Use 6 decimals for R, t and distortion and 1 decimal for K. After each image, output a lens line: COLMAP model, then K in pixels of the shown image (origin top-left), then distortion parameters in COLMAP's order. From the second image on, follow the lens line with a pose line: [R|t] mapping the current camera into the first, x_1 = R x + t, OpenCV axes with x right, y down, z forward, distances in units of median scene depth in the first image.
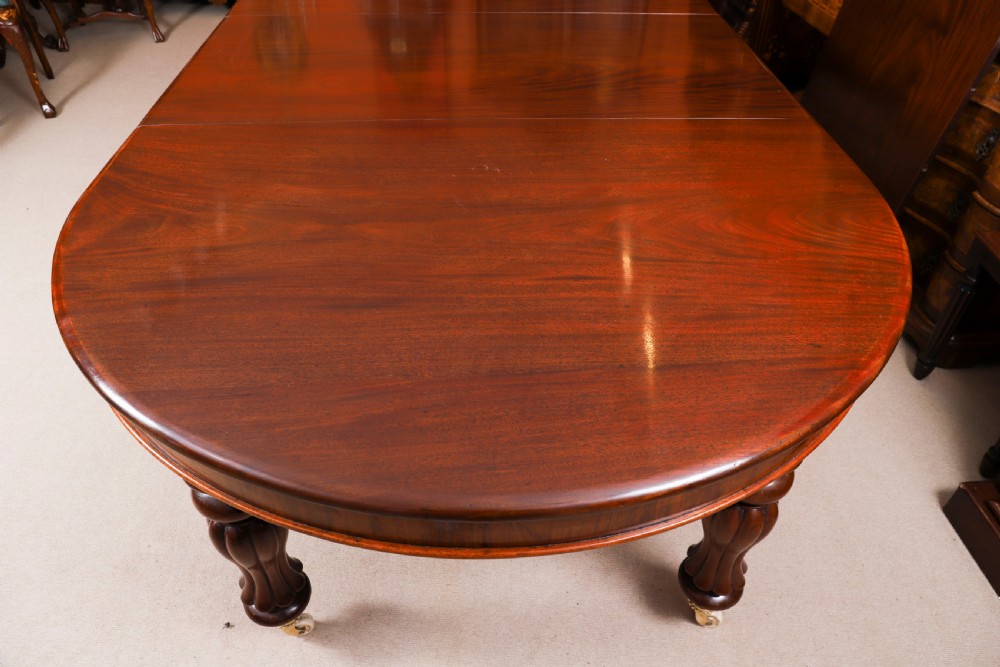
lens RADIAL K [[711.3, 0, 504.6], [0, 711.3, 320.7], [0, 0, 1]] dist [-0.086293, 0.053428]
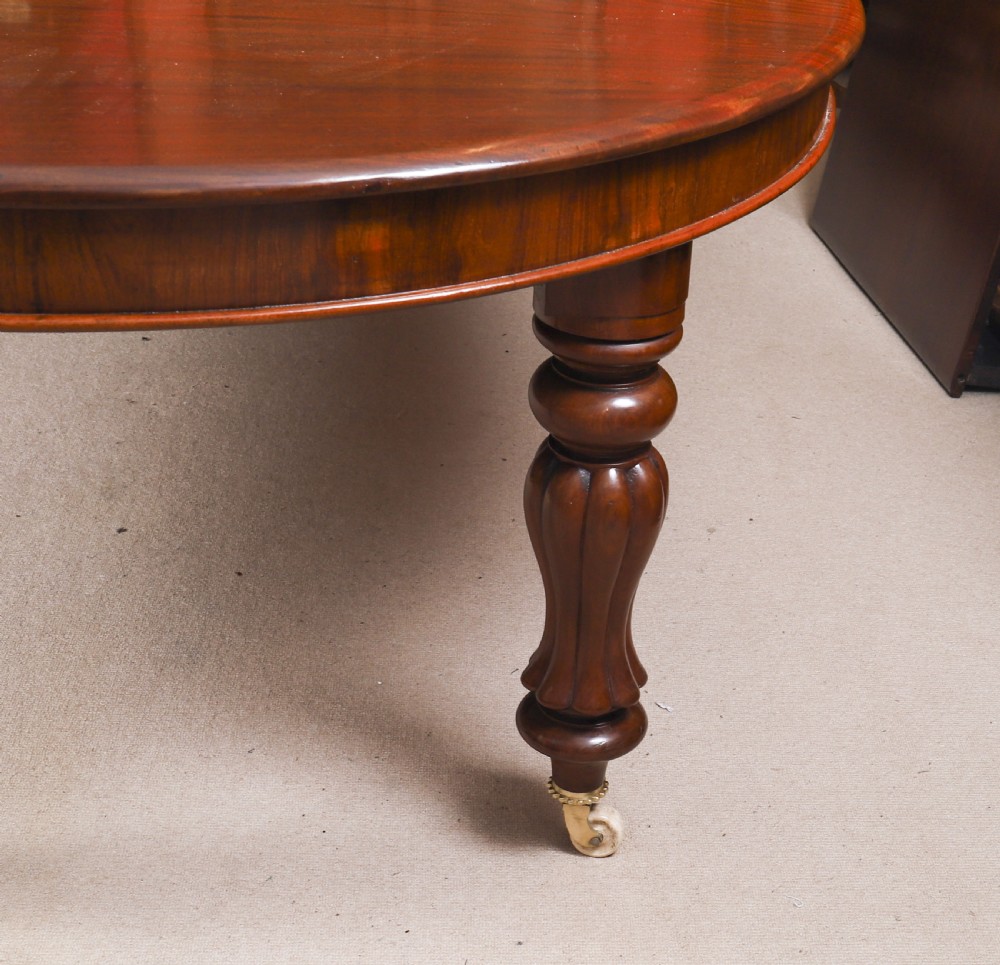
lens RADIAL K [[1965.2, 0, 727.4], [0, 1965.2, 557.8], [0, 0, 1]] dist [-0.063839, 0.000000]
pose [[0.981846, -0.016830, 0.188933, 0.154969], [0.050282, 0.983515, -0.173695, 0.576117], [-0.182896, 0.180042, 0.966506, -0.432331]]
